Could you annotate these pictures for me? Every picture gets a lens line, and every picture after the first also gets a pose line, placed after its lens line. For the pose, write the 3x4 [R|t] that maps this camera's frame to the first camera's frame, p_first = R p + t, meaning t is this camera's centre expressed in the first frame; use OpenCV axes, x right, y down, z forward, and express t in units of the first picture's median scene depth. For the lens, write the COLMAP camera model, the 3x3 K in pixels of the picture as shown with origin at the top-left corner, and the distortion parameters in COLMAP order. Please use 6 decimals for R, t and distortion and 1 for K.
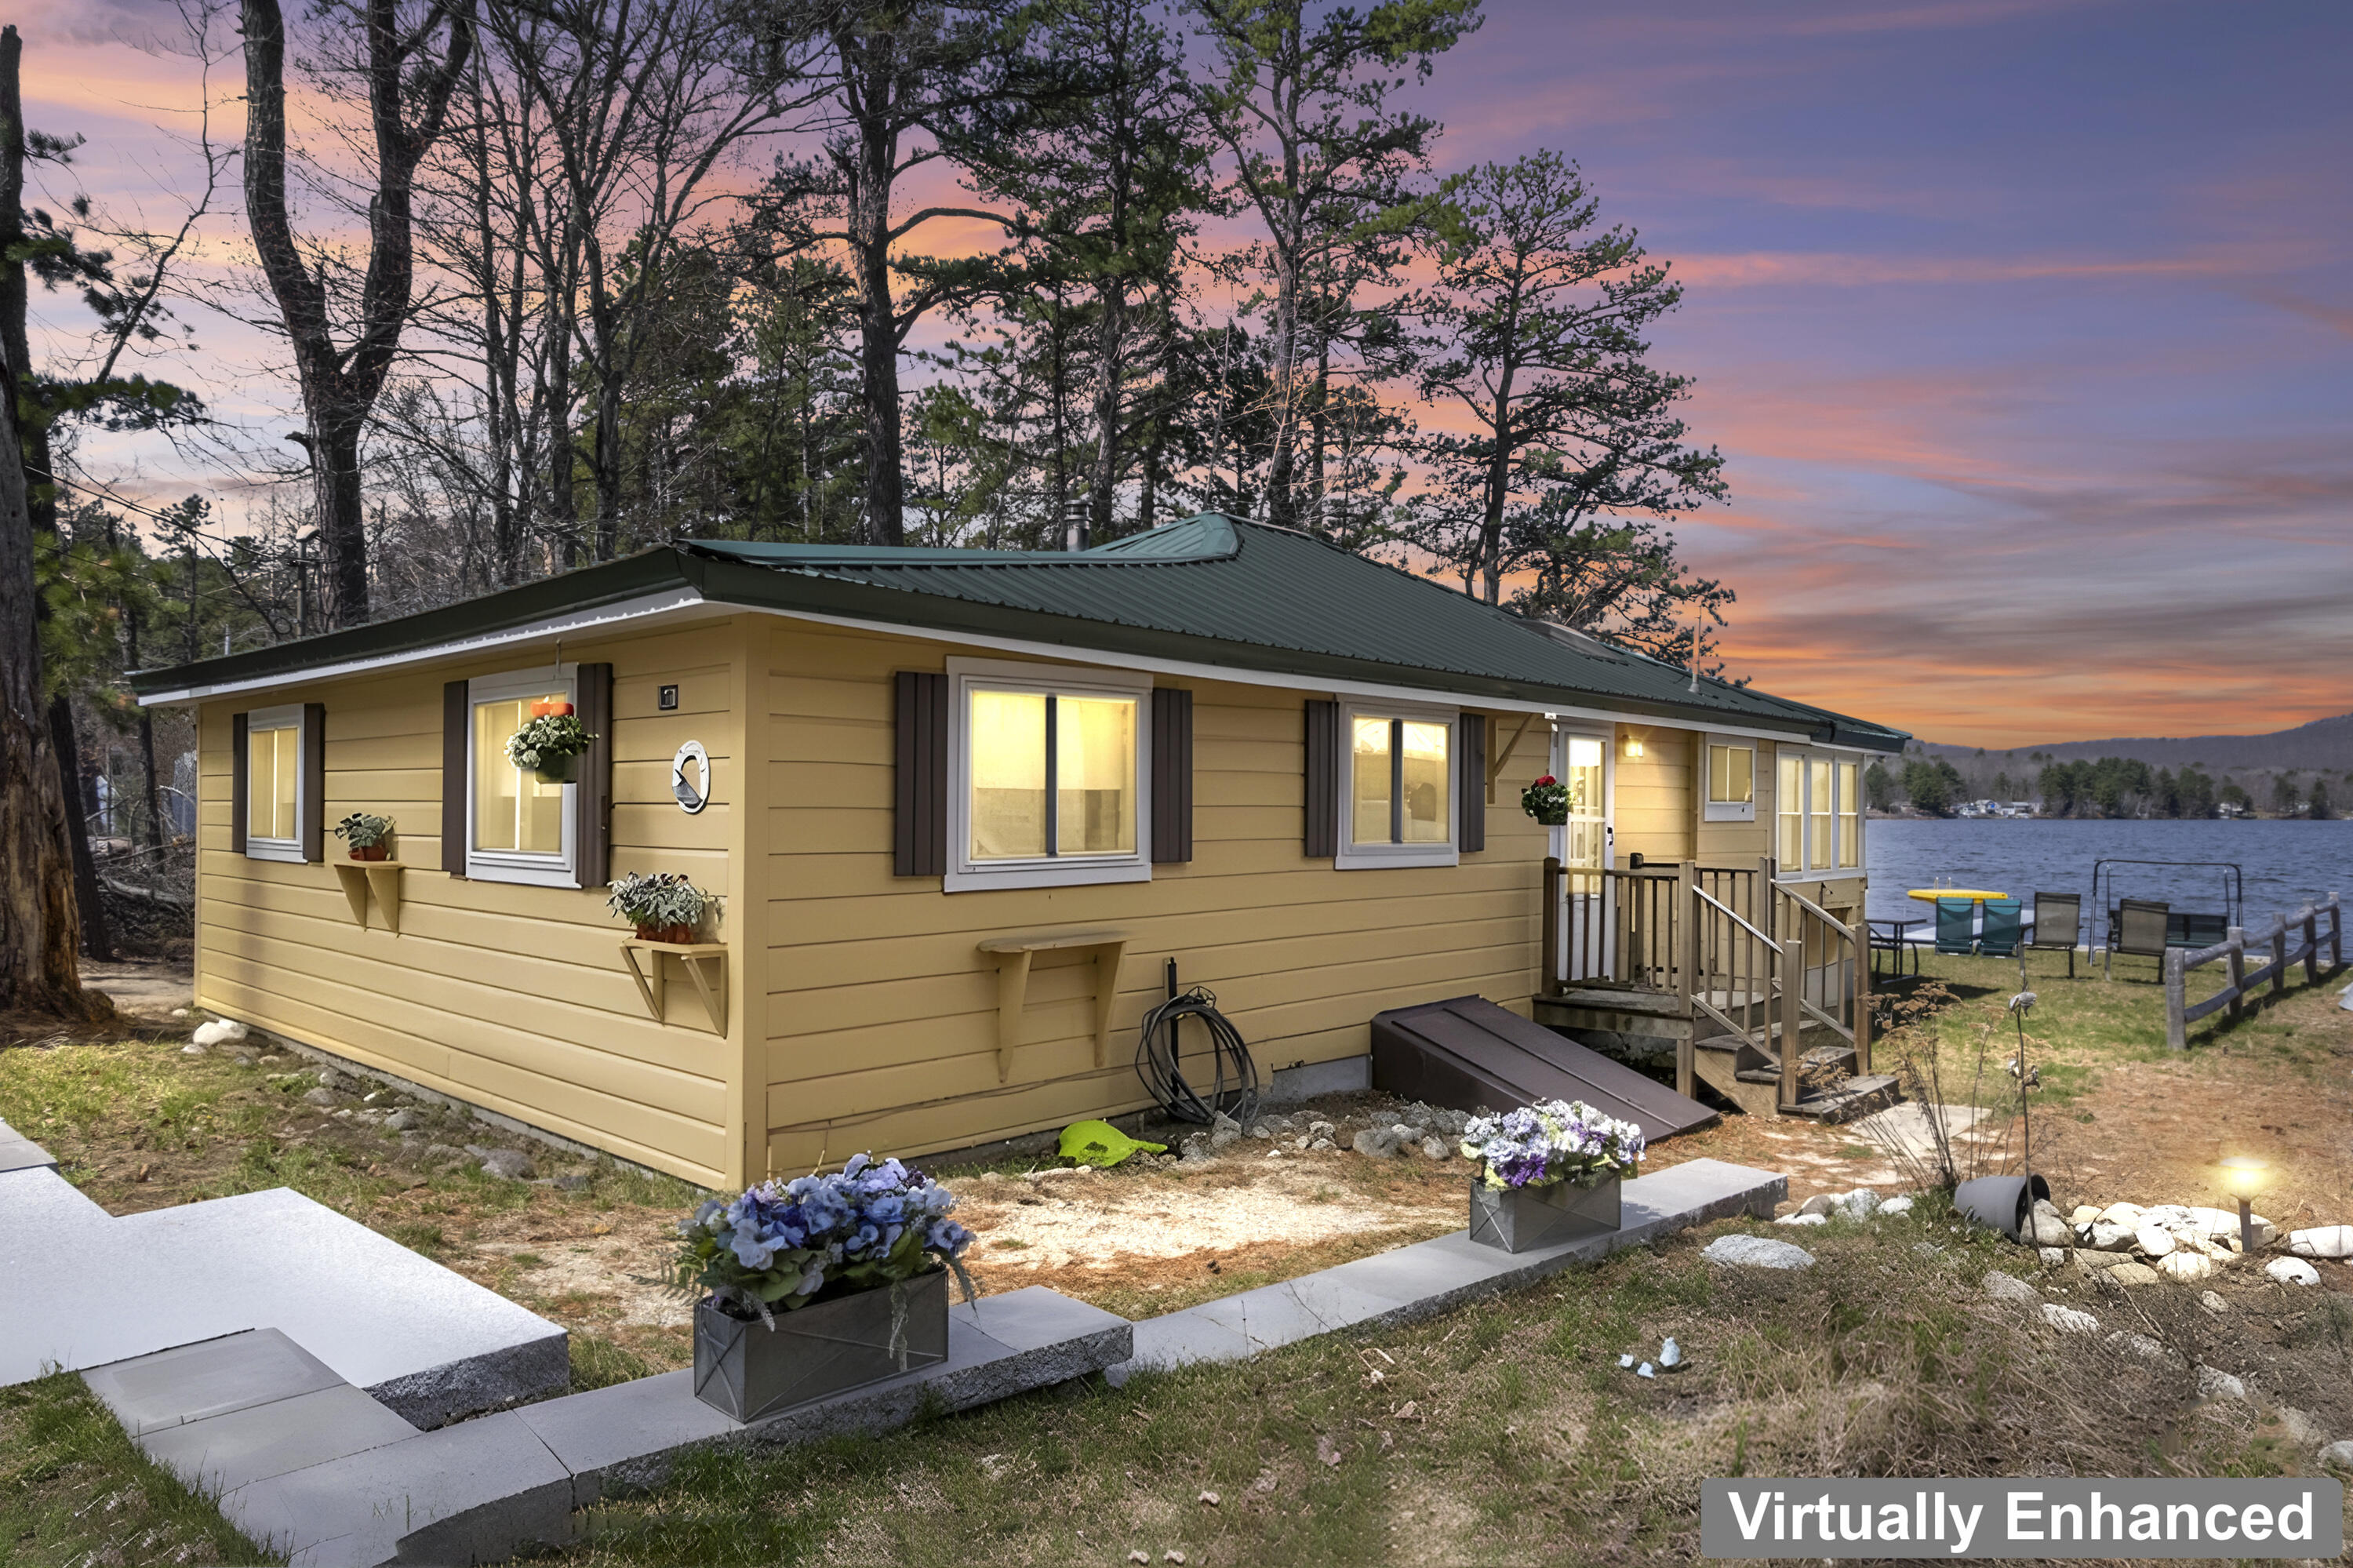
lens RADIAL K [[1516.8, 0, 1158.9], [0, 1516.8, 788.6], [0, 0, 1]] dist [-0.007577, 0.001791]
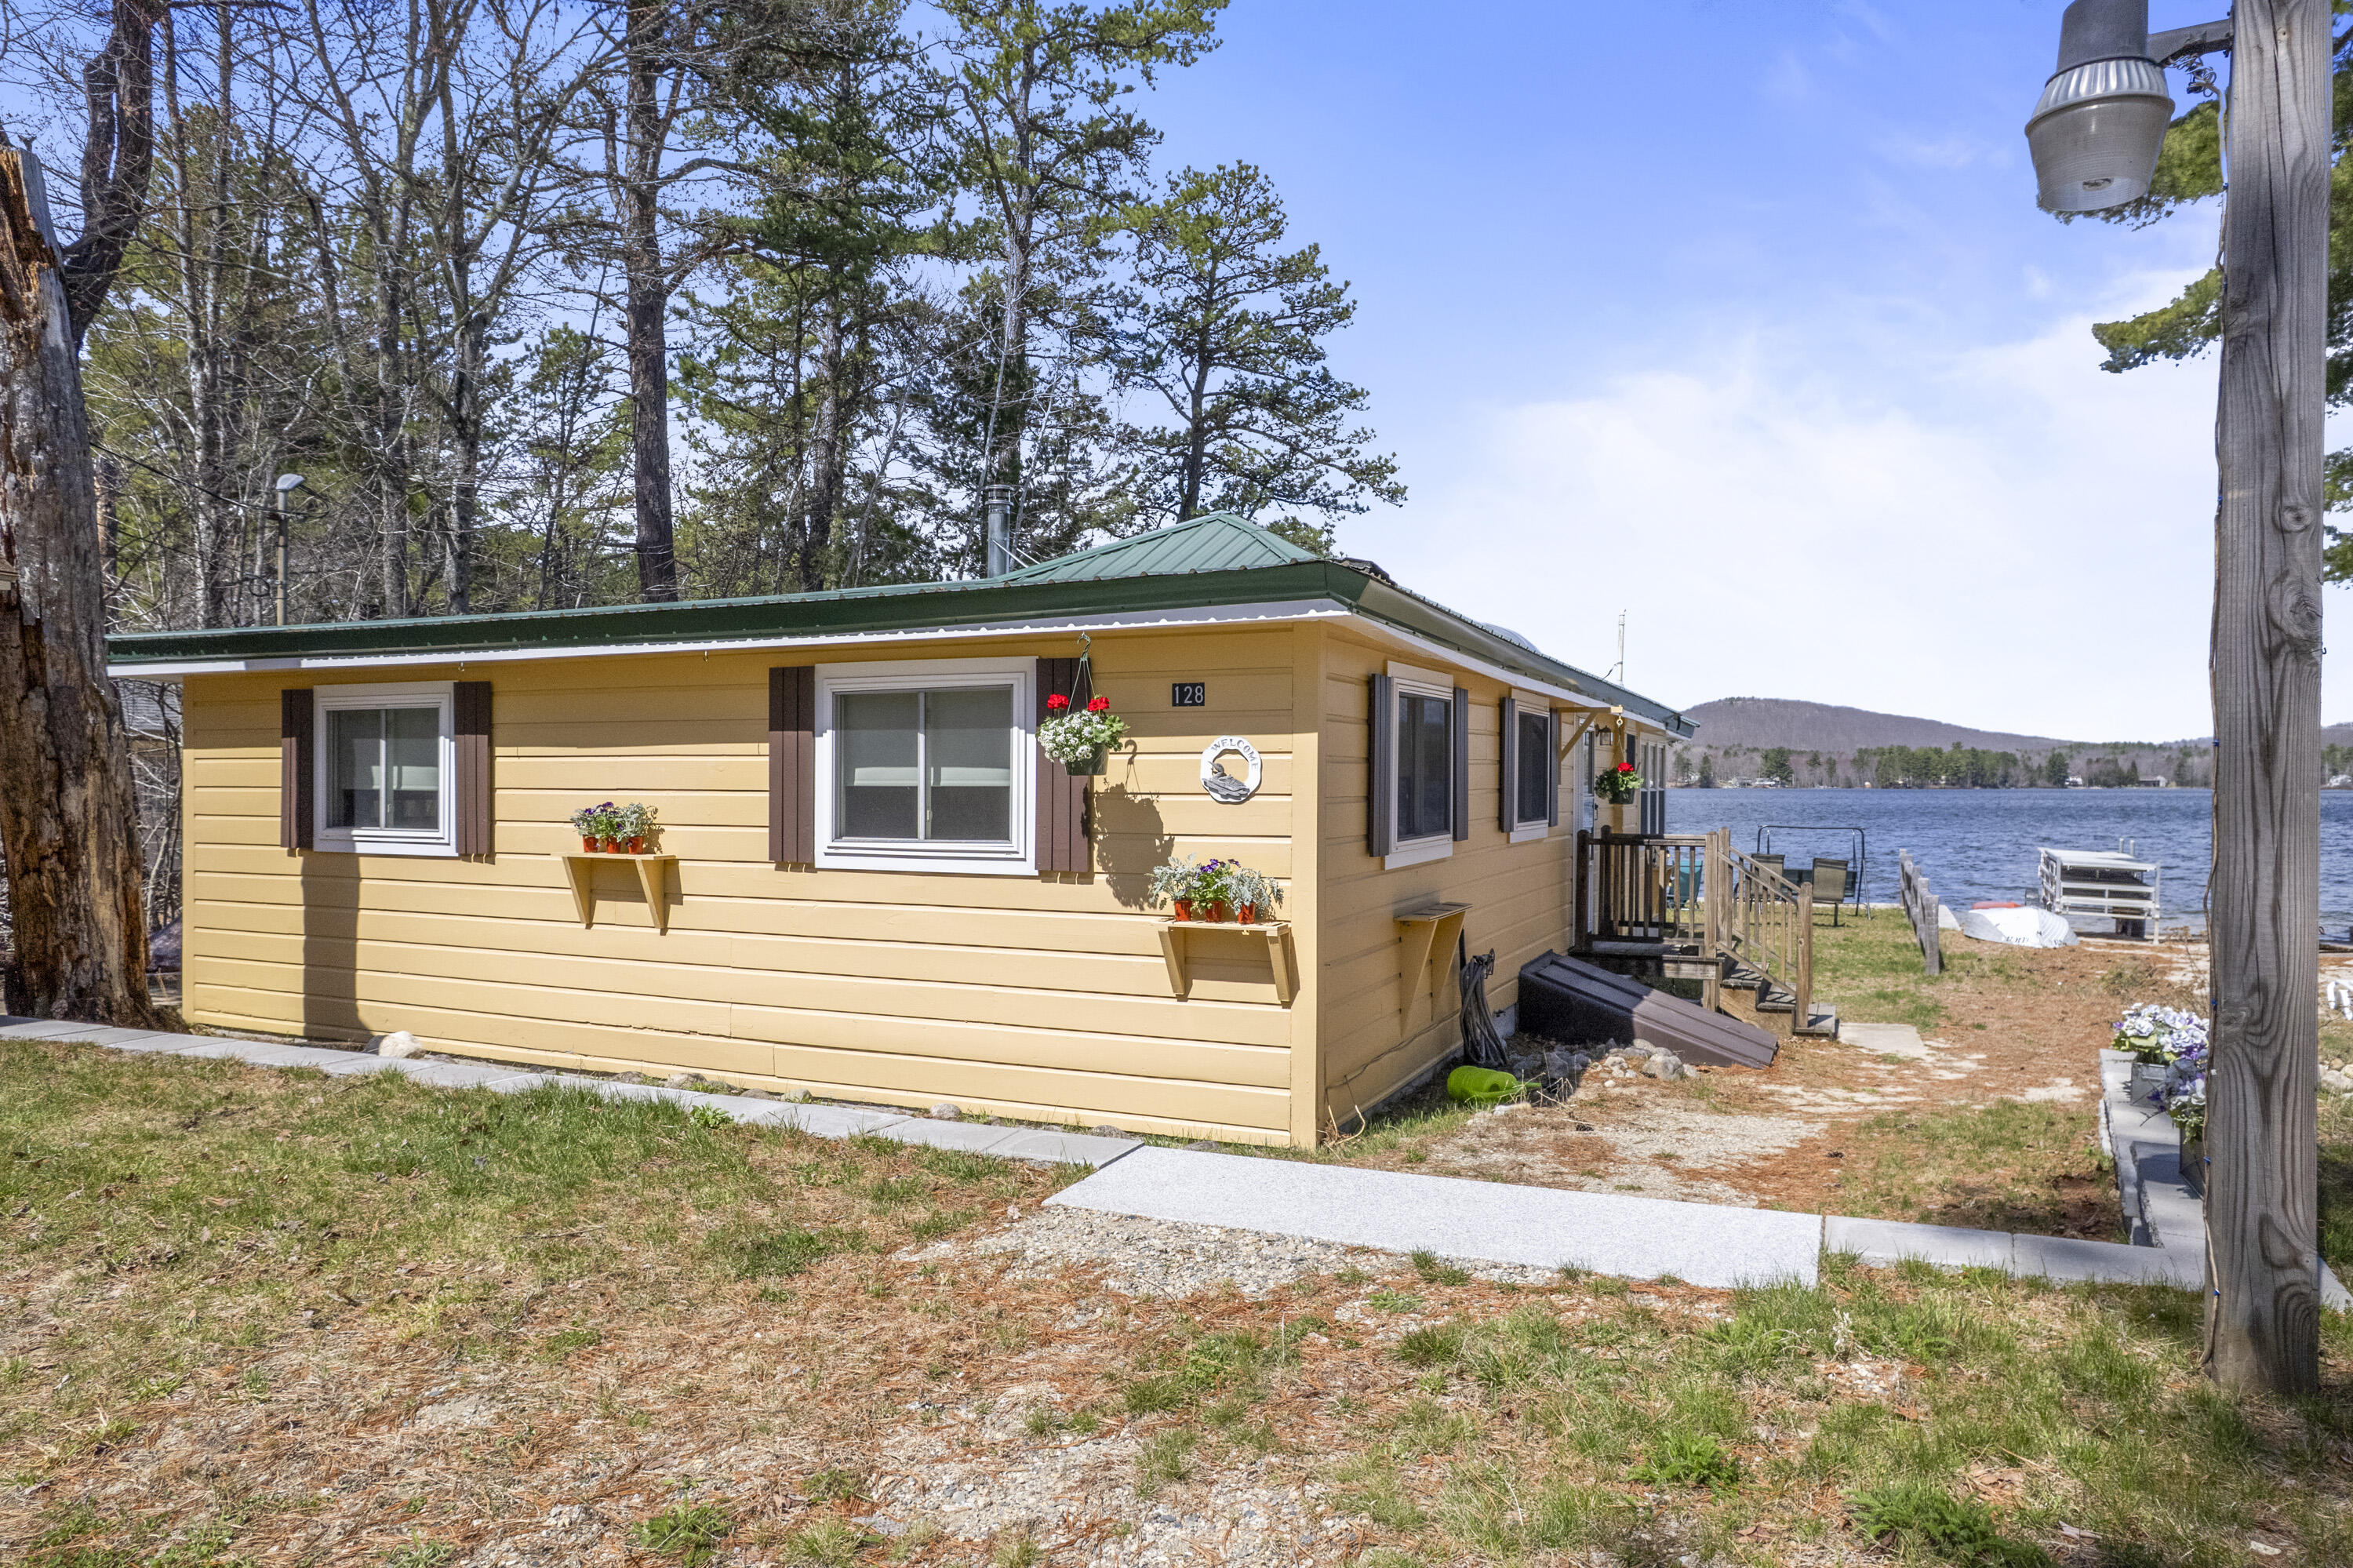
lens RADIAL K [[1526.9, 0, 1176.5], [0, 1526.9, 784.0], [0, 0, 1]] dist [-0.051142, 0.073710]
pose [[0.947804, -0.003752, 0.318832, -0.125496], [-0.001128, 0.999885, 0.015123, -0.002524], [-0.318852, -0.014693, 0.947691, -0.002825]]
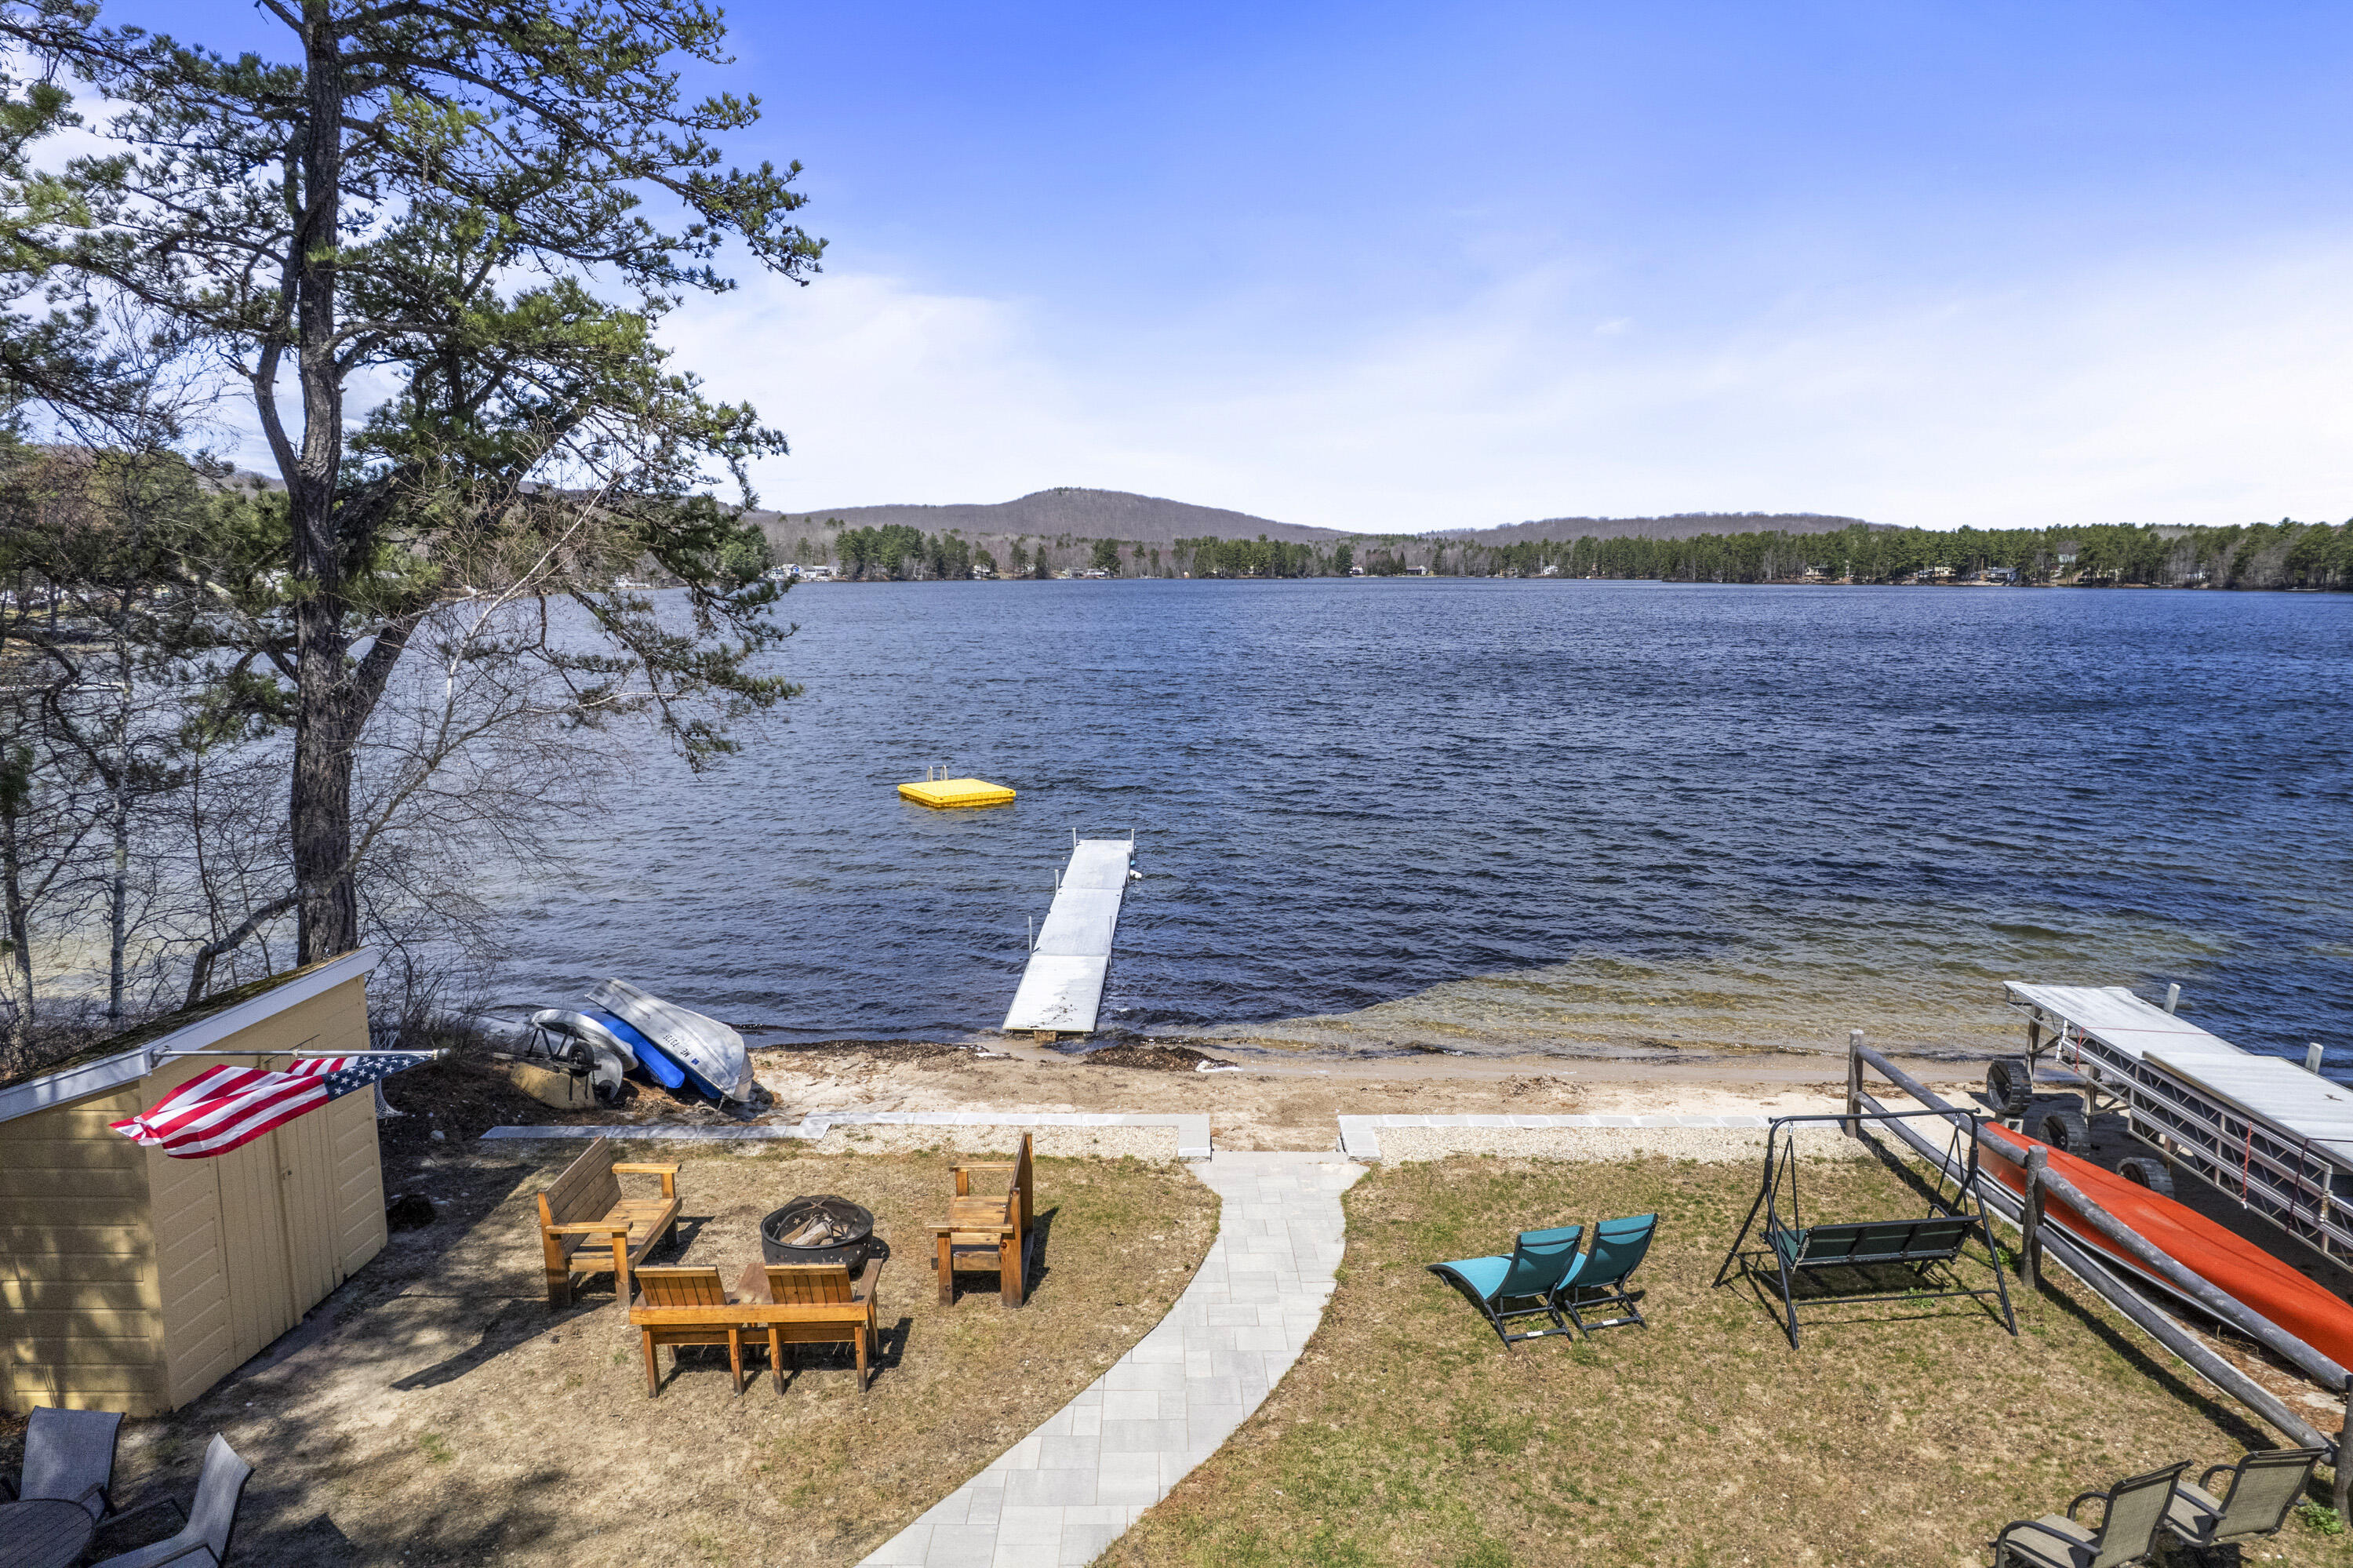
lens RADIAL K [[1526.9, 0, 1176.5], [0, 1526.9, 784.0], [0, 0, 1]] dist [-0.051142, 0.073710]
pose [[0.728747, -0.103074, 0.676982, 0.084623], [-0.003675, 0.988004, 0.154385, -0.090246], [-0.684774, -0.114996, 0.719626, 0.476662]]
